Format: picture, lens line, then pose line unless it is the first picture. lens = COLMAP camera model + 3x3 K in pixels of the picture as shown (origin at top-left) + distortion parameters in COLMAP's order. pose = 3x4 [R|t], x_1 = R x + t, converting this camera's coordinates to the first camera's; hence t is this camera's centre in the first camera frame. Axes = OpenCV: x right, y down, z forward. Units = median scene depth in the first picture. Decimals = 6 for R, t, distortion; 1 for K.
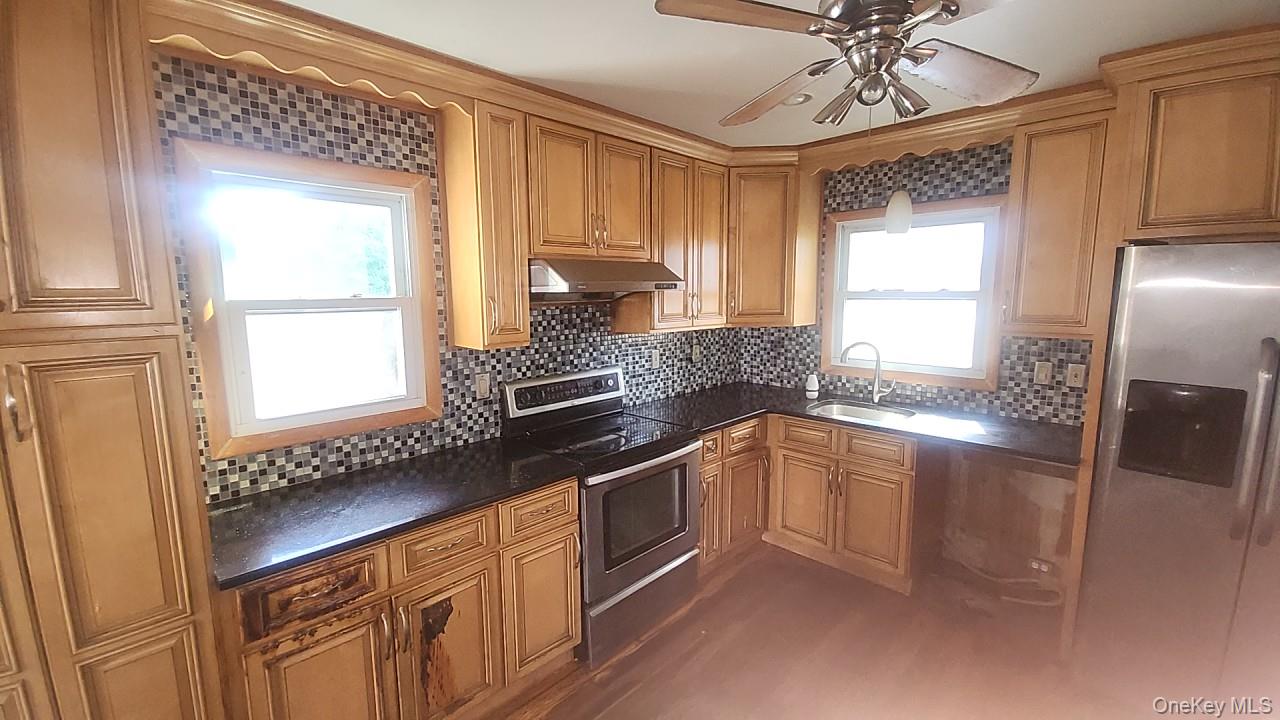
lens RADIAL K [[526.4, 0, 638.1], [0, 526.4, 354.9], [0, 0, 1]] dist [-0.003521, -0.003315]
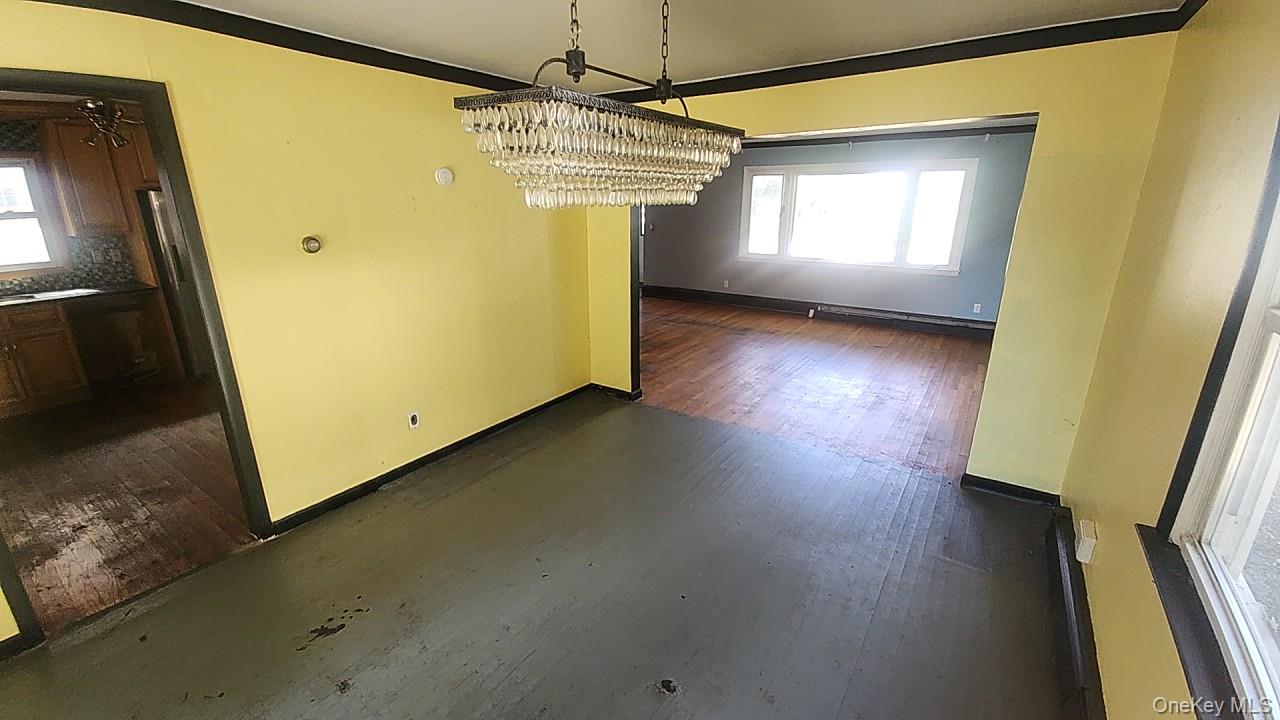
lens RADIAL K [[526.4, 0, 636.1], [0, 526.4, 357.2], [0, 0, 1]] dist [-0.003521, -0.003315]
pose [[-0.165153, -0.280652, 0.945494, -1.336891], [0.141919, 0.941919, 0.304380, 0.076311], [-0.976004, 0.184453, -0.115731, -0.540405]]
